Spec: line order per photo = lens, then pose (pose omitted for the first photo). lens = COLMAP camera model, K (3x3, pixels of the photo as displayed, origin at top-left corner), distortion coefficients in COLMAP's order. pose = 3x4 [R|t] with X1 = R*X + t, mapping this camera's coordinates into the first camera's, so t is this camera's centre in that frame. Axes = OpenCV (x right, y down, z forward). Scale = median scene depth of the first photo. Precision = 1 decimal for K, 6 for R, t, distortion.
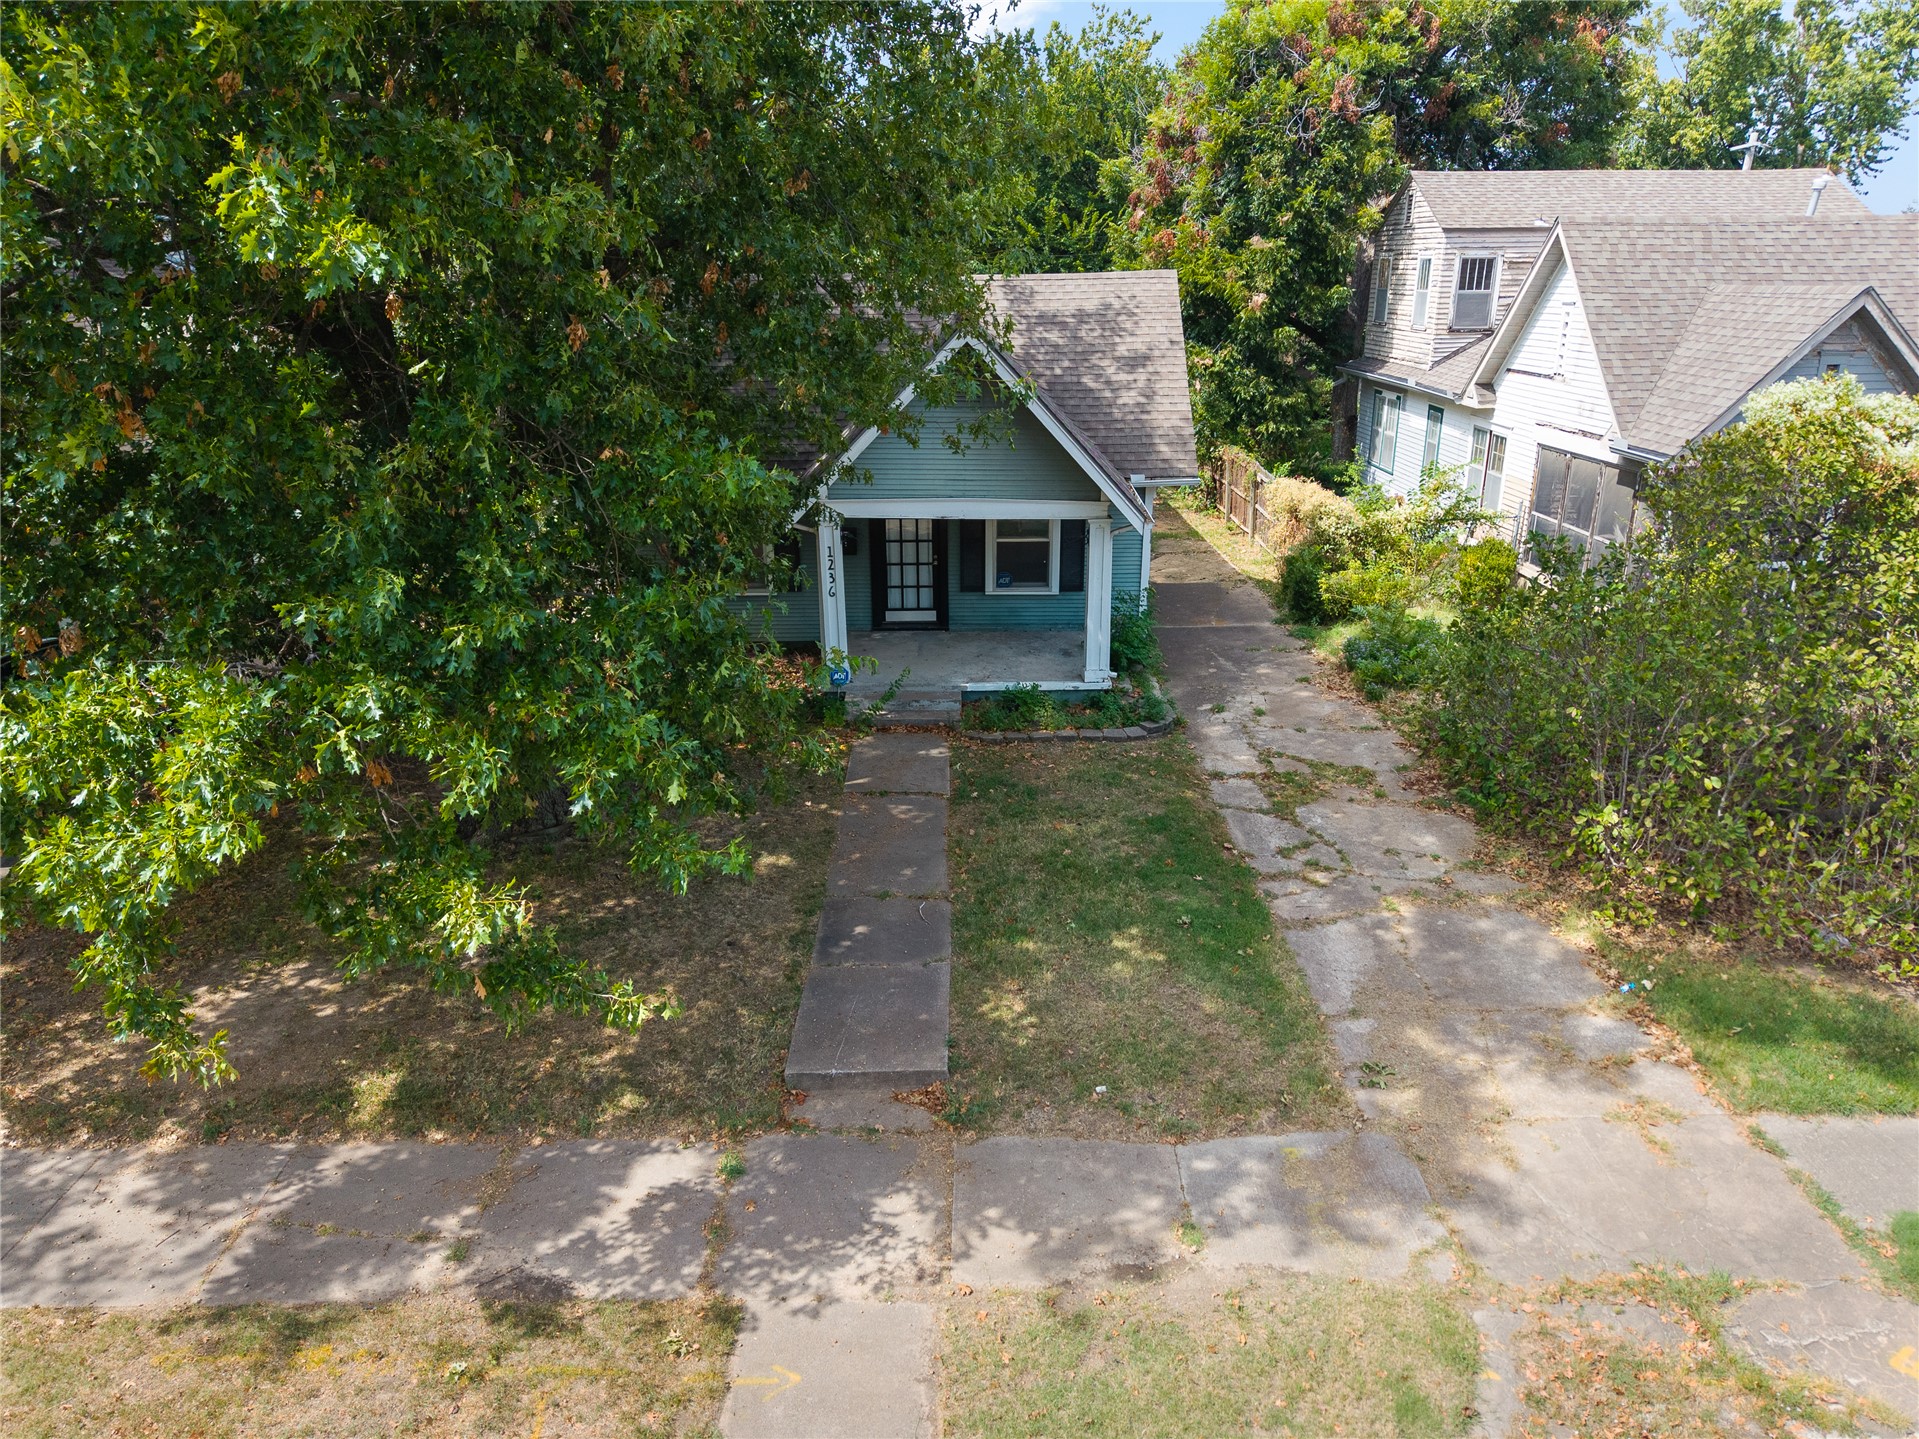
lens RADIAL K [[1298.7, 0, 959.5], [0, 1298.7, 719.5], [0, 0, 1]] dist [0.021078, -0.021115]
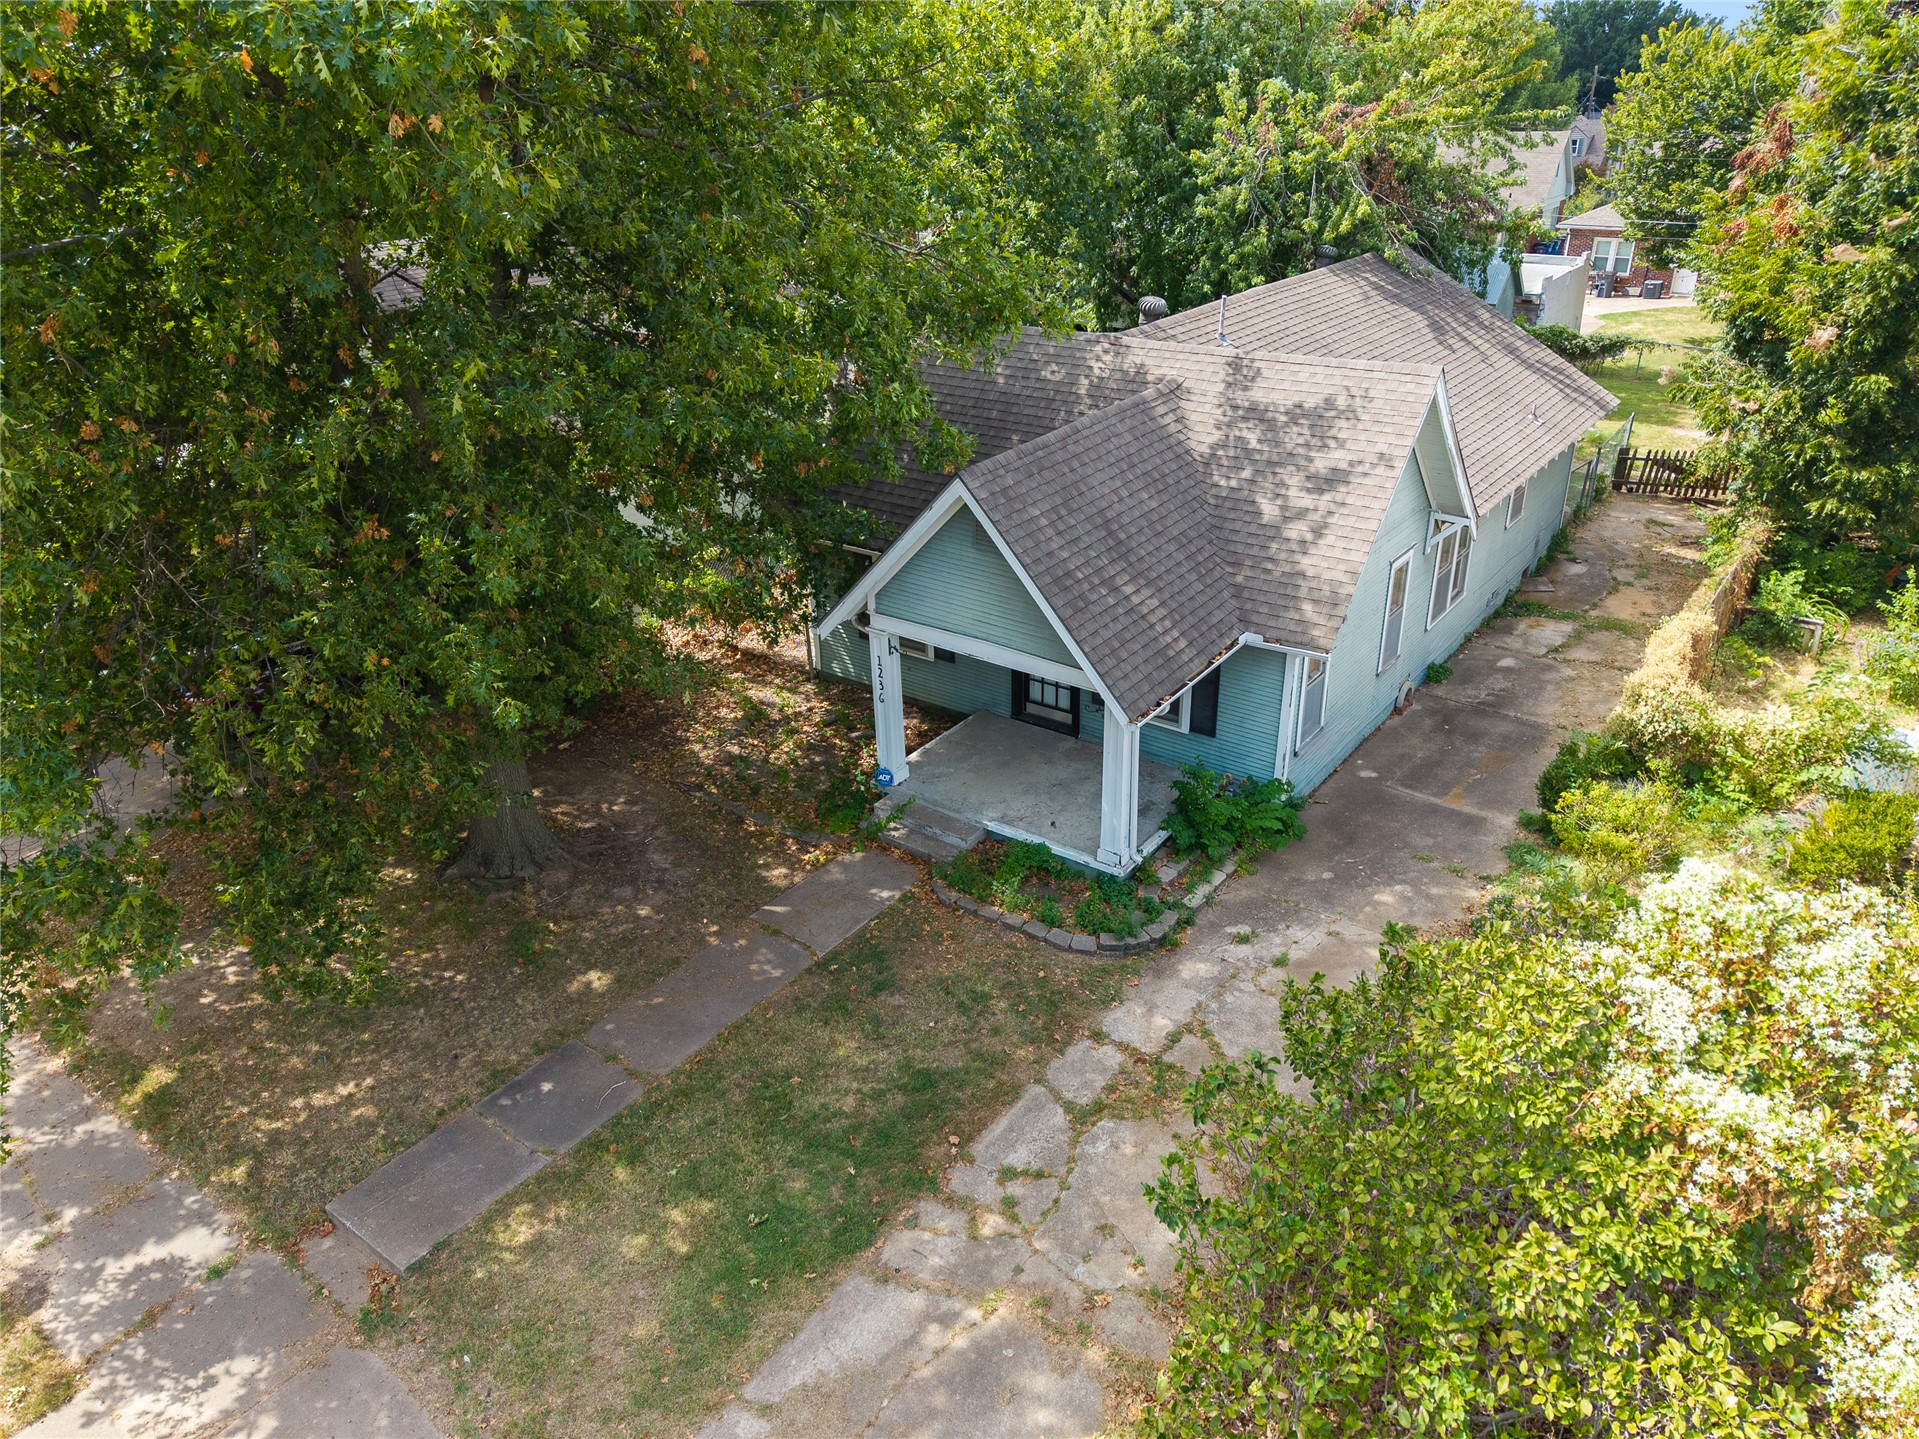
lens RADIAL K [[1329.9, 0, 959.5], [0, 1329.9, 719.5], [0, 0, 1]] dist [0.024085, -0.028659]
pose [[0.796460, 0.257099, -0.547313, 0.525477], [-0.183052, 0.965155, 0.187000, -0.292461], [0.576319, -0.048751, 0.815769, 0.219832]]
